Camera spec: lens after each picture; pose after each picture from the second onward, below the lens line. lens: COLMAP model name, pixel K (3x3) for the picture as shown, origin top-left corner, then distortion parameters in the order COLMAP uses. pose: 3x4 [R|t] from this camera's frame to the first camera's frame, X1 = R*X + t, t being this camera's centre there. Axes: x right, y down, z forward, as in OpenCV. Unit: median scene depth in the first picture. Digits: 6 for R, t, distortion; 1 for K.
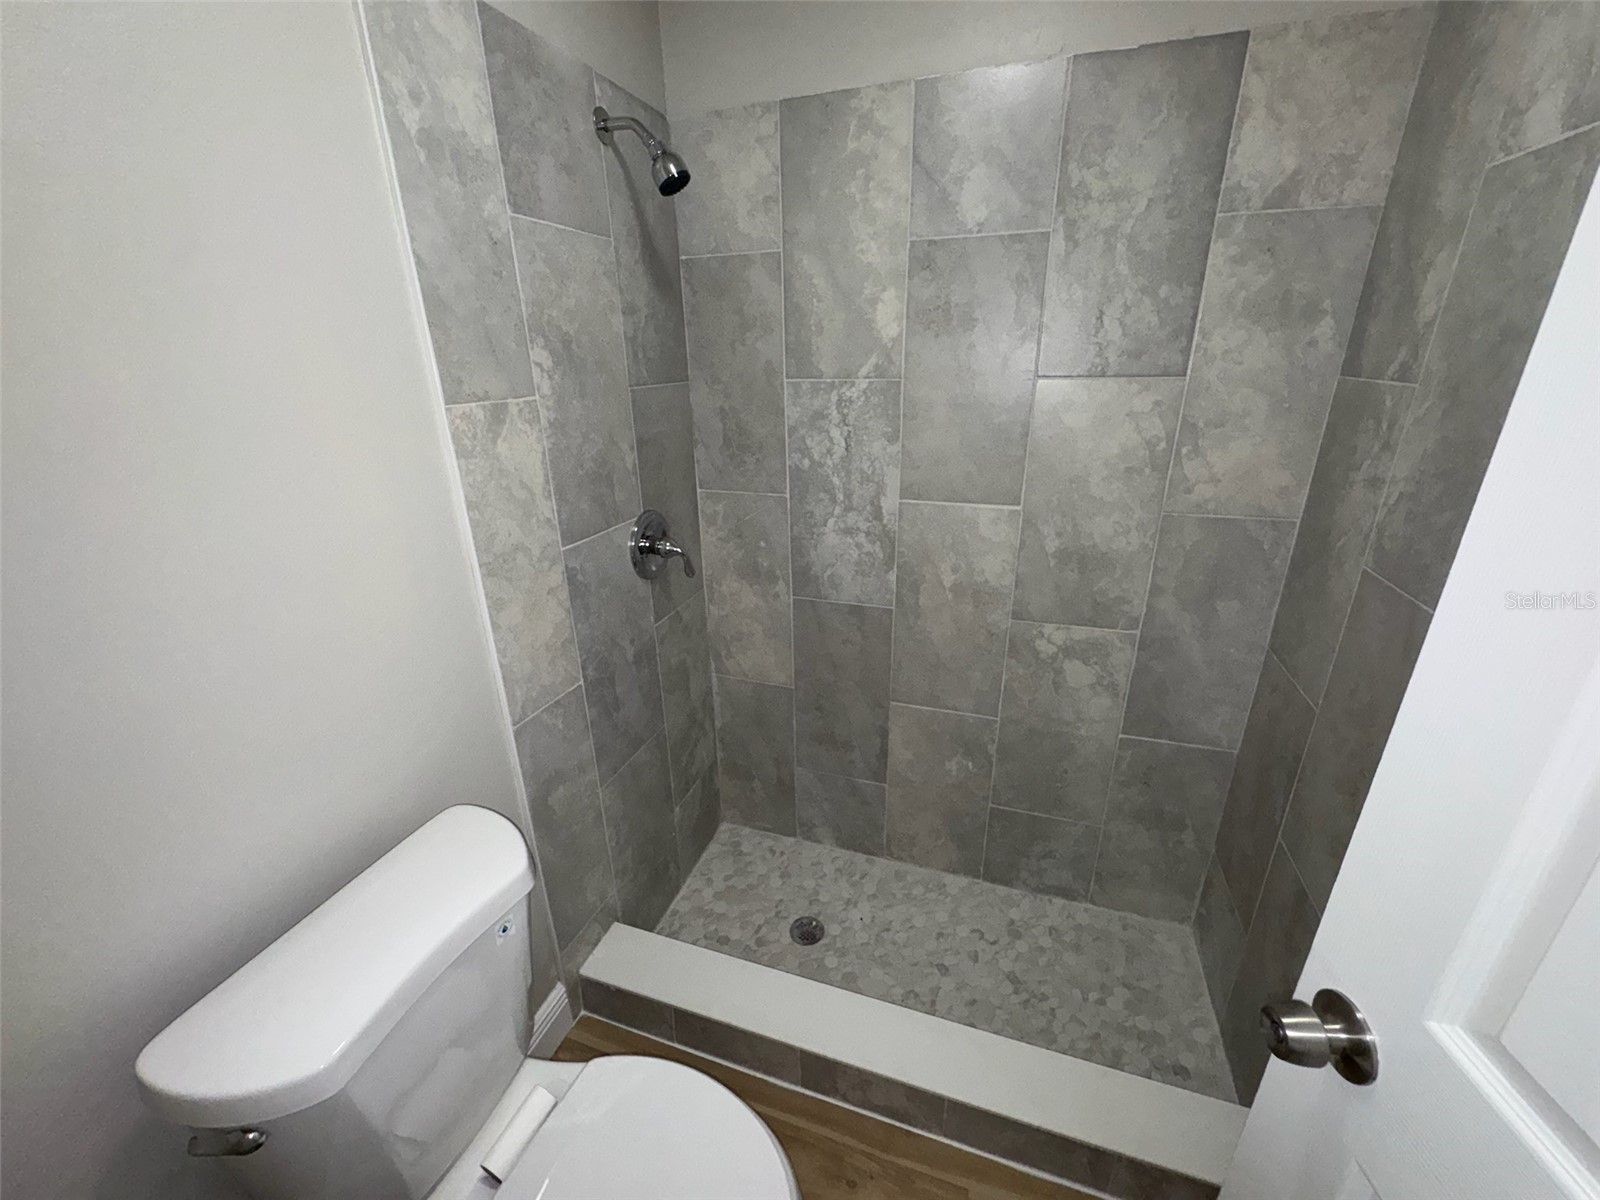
lens RADIAL K [[641.6, 0, 805.7], [0, 641.6, 603.4], [0, 0, 1]] dist [-0.001798, -0.000435]
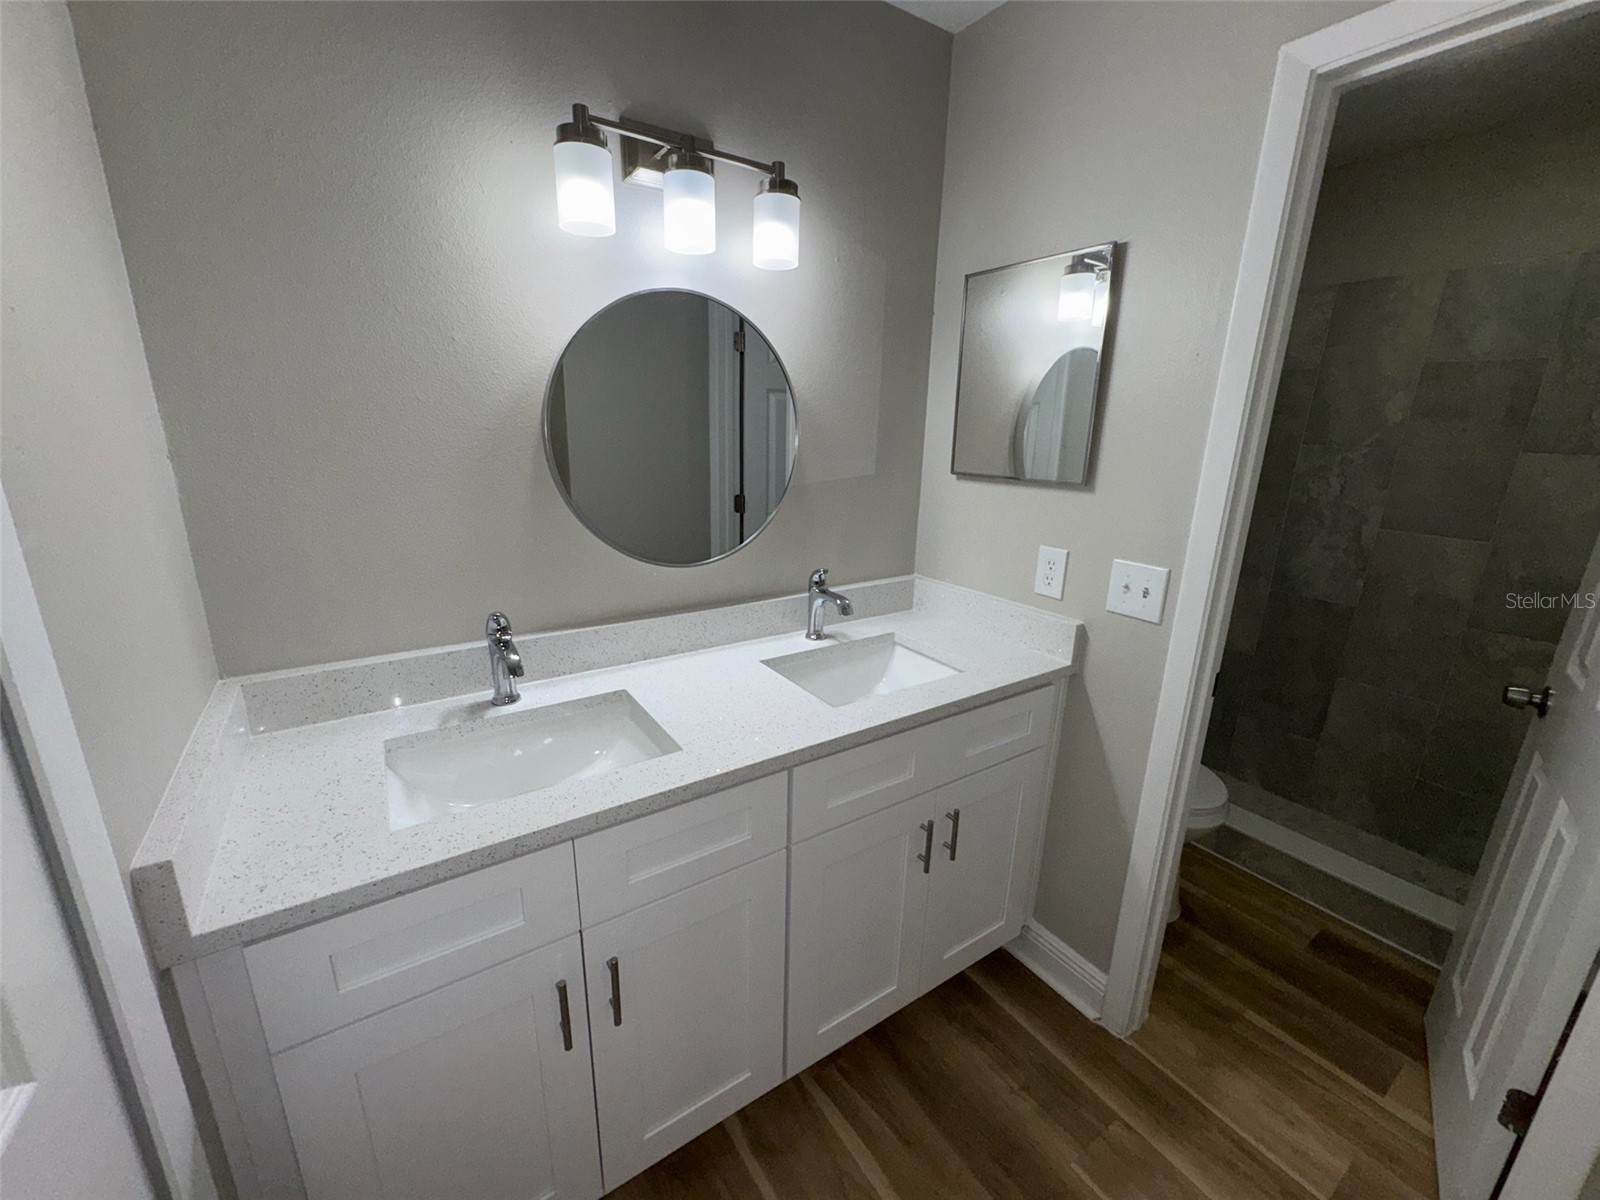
lens RADIAL K [[641.6, 0, 797.0], [0, 641.6, 602.6], [0, 0, 1]] dist [-0.001798, -0.000435]
pose [[0.792709, 0.198251, -0.576462, -0.029702], [-0.245512, 0.969384, -0.004230, 0.328917], [0.557975, 0.144881, 0.817113, -0.896576]]
